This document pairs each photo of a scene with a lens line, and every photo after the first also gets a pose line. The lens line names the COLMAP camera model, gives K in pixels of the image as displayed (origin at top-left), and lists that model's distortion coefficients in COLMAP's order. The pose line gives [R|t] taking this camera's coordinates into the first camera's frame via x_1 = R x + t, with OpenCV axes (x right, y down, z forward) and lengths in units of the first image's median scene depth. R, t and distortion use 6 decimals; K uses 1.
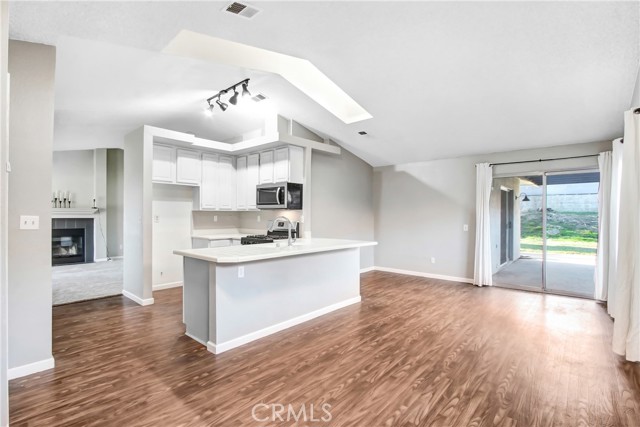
lens RADIAL K [[313.9, 0, 320.0], [0, 313.9, 213.5], [0, 0, 1]] dist [0.001687, 0.000372]
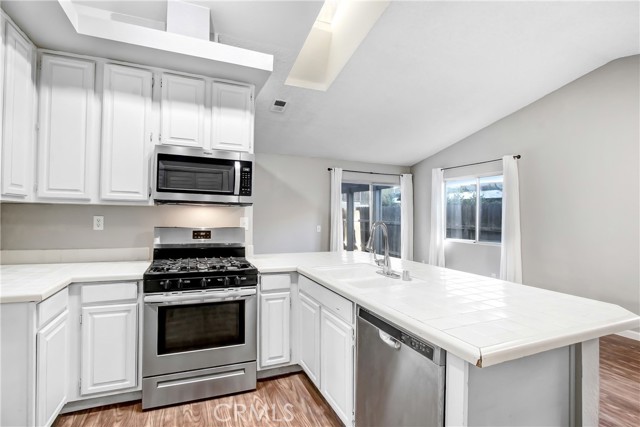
lens RADIAL K [[313.9, 0, 320.0], [0, 313.9, 213.5], [0, 0, 1]] dist [0.001687, 0.000372]
pose [[0.437936, 0.011251, 0.898936, -0.488127], [-0.016047, 0.999860, -0.004697, 0.000711], [-0.898863, -0.012369, 0.438056, 0.611896]]
